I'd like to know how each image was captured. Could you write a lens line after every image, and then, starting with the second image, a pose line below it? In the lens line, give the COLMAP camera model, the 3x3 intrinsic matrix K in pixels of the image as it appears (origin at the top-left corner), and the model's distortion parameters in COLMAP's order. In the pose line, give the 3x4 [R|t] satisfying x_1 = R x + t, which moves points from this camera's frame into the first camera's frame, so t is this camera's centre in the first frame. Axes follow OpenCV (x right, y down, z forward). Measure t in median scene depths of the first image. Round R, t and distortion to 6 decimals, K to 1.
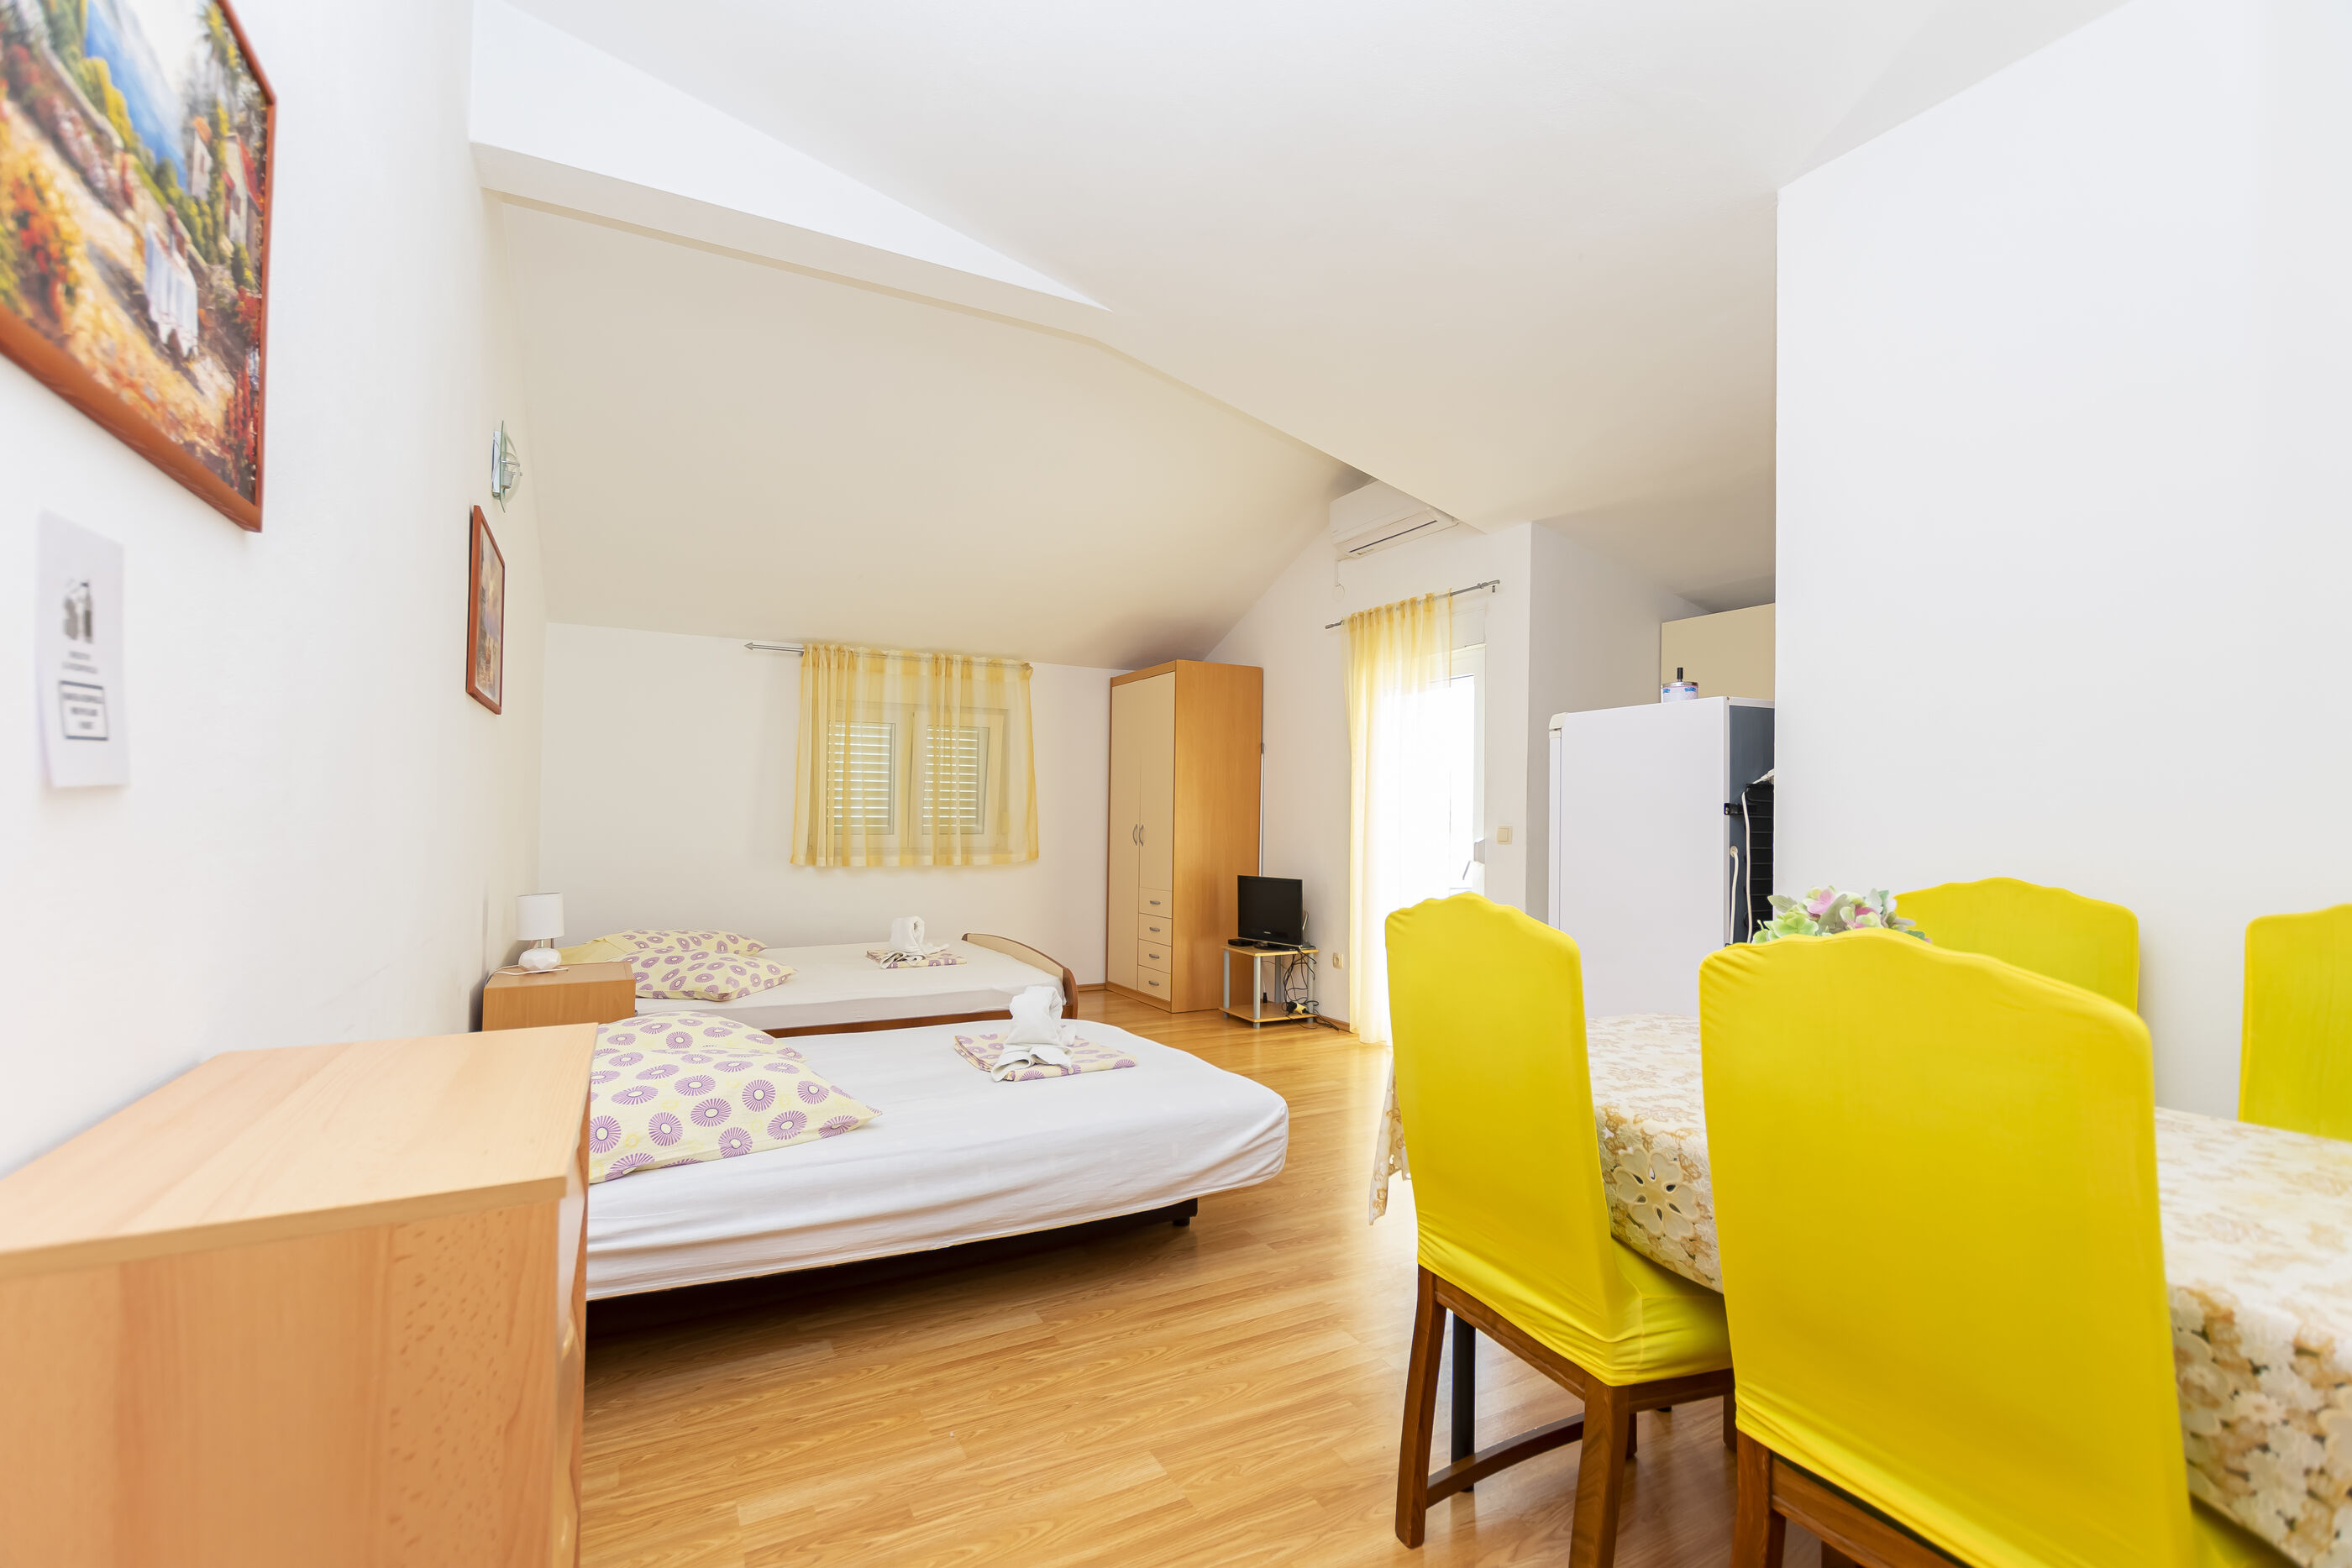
lens RADIAL K [[1017.2, 0, 1171.9], [0, 1017.2, 798.0], [0, 0, 1]] dist [-0.001793, -0.000959]
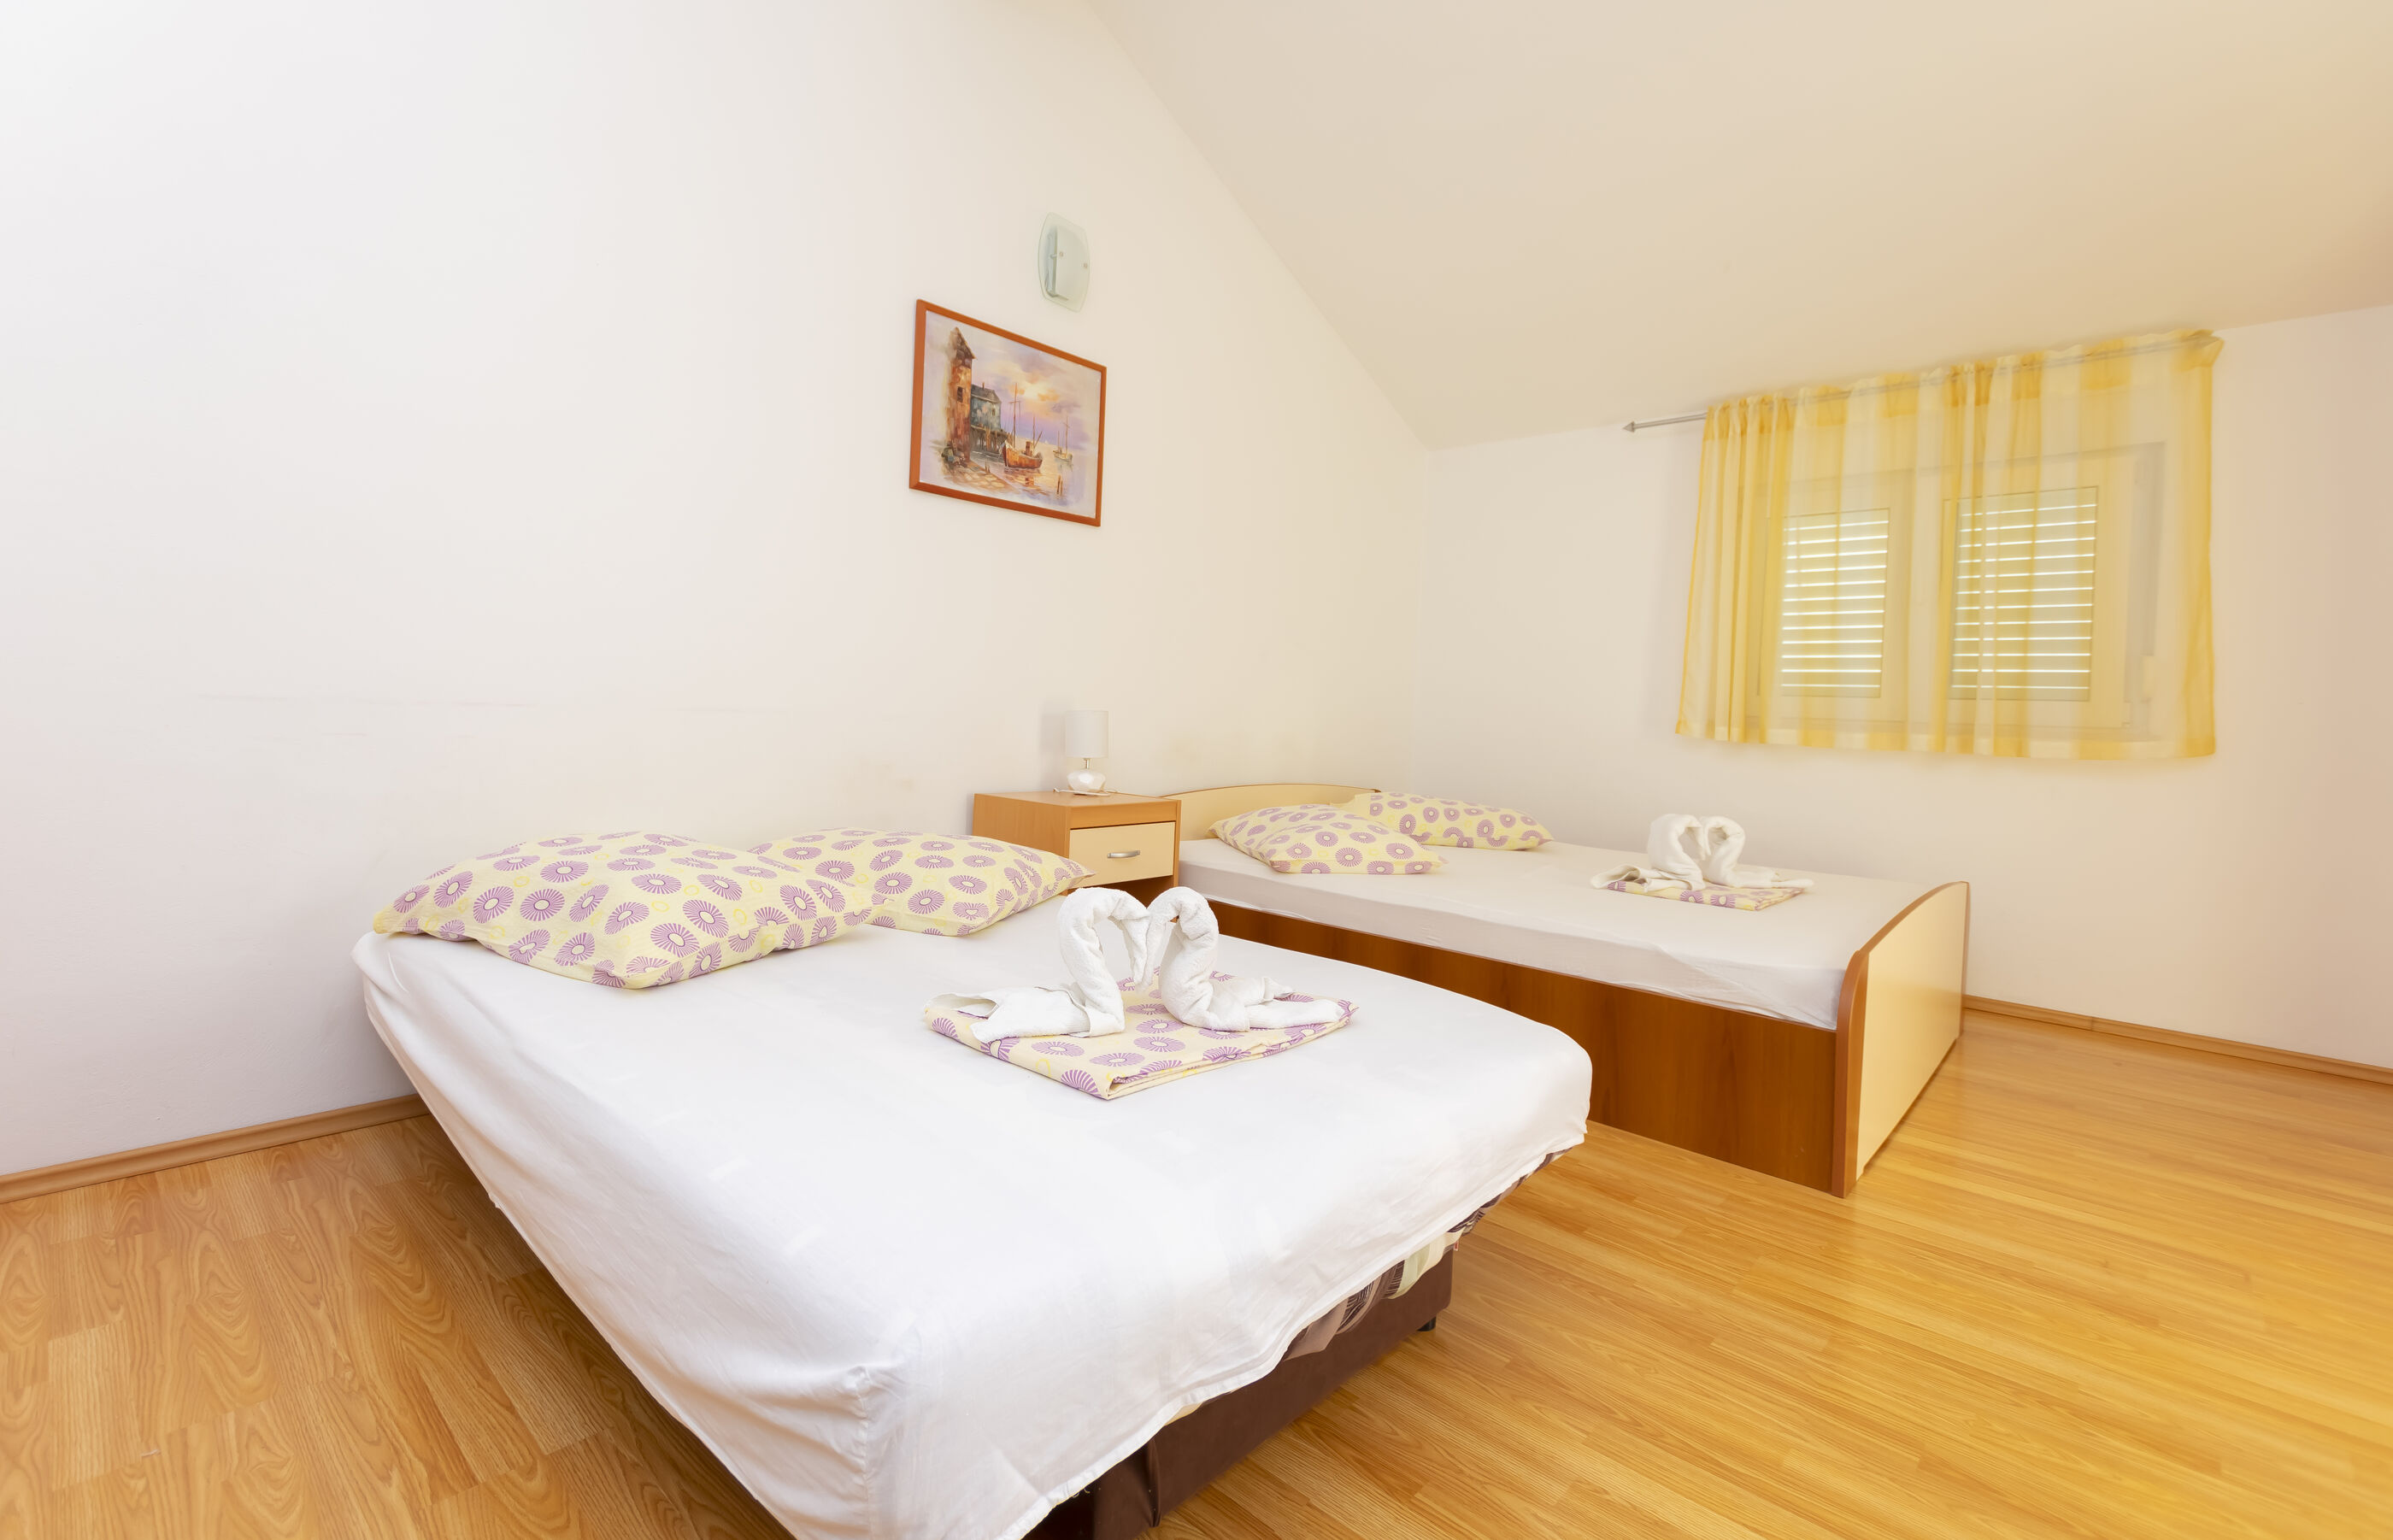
lens RADIAL K [[1060.7, 0, 1164.0], [0, 1060.7, 724.8], [0, 0, 1]] dist [0.000344, -0.000544]
pose [[0.319549, 0.022666, -0.947299, 0.178693], [-0.019995, 0.999653, 0.017174, 0.049901], [0.947359, 0.013454, 0.319891, 0.423396]]
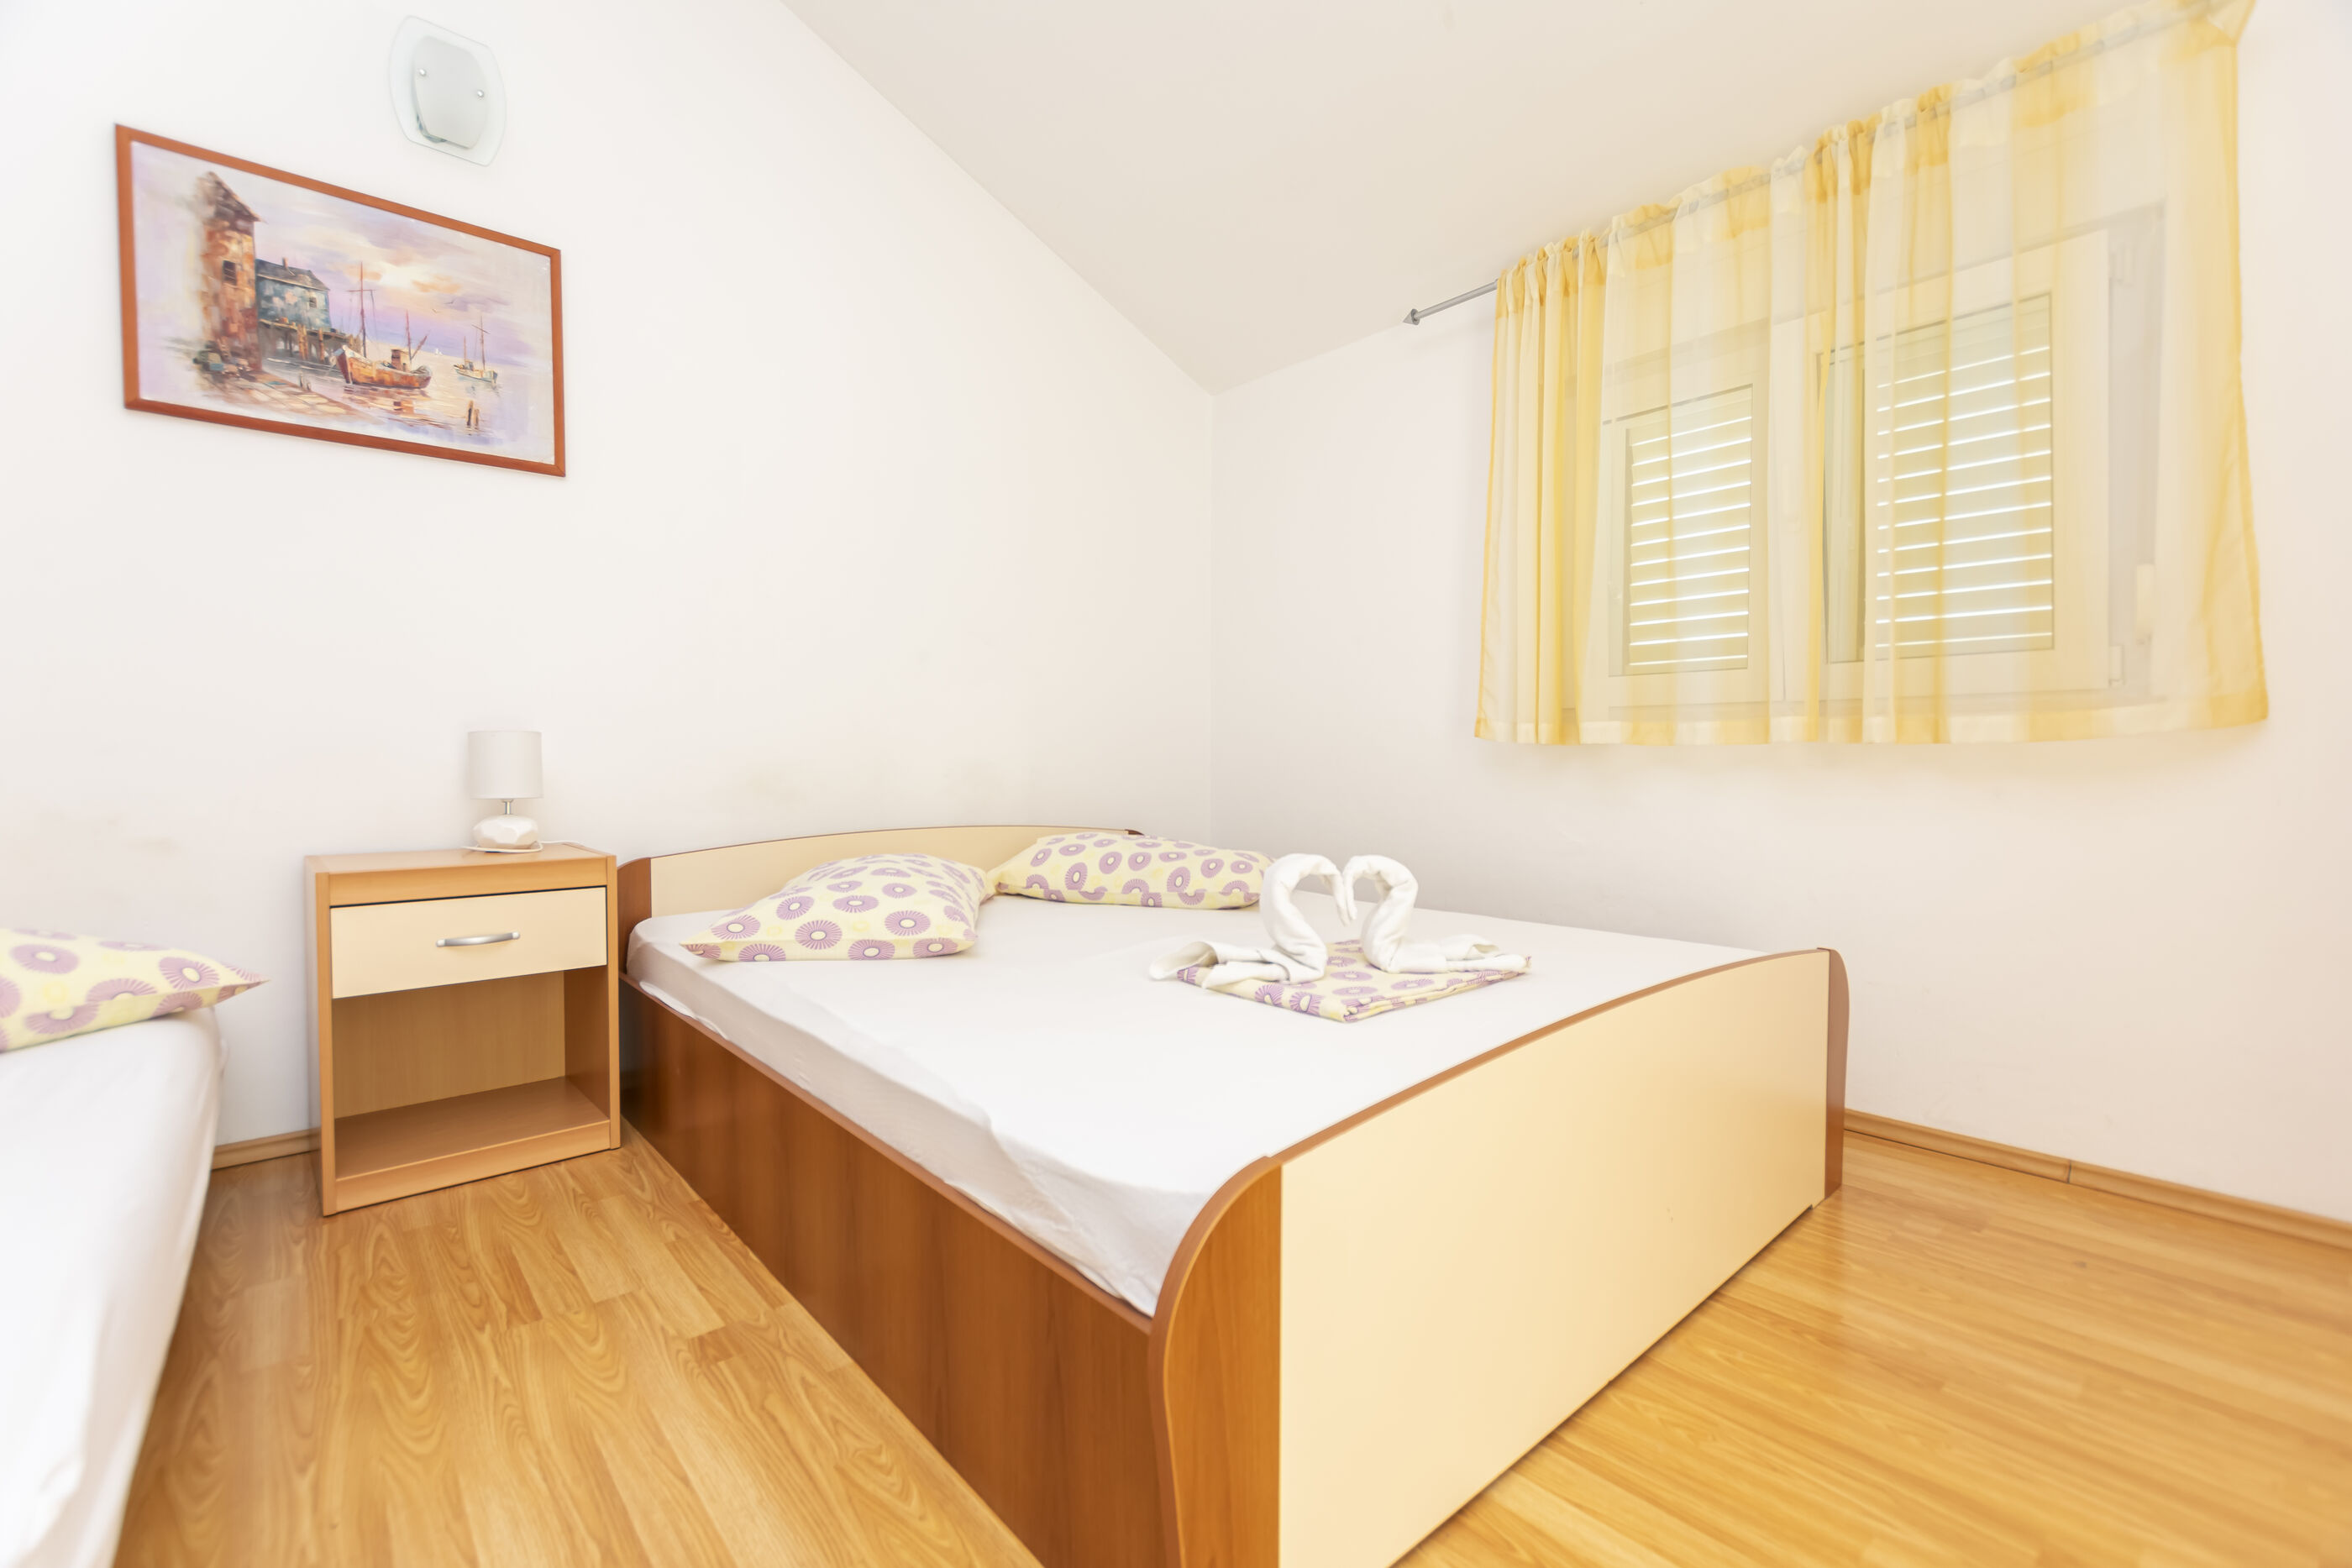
lens RADIAL K [[1017.2, 0, 1176.1], [0, 1017.2, 789.9], [0, 0, 1]] dist [-0.001793, -0.000959]
pose [[0.230790, 0.025556, -0.972668, 0.061842], [0.019762, 0.999326, 0.030946, 0.067171], [0.972803, -0.026364, 0.230130, 0.708592]]
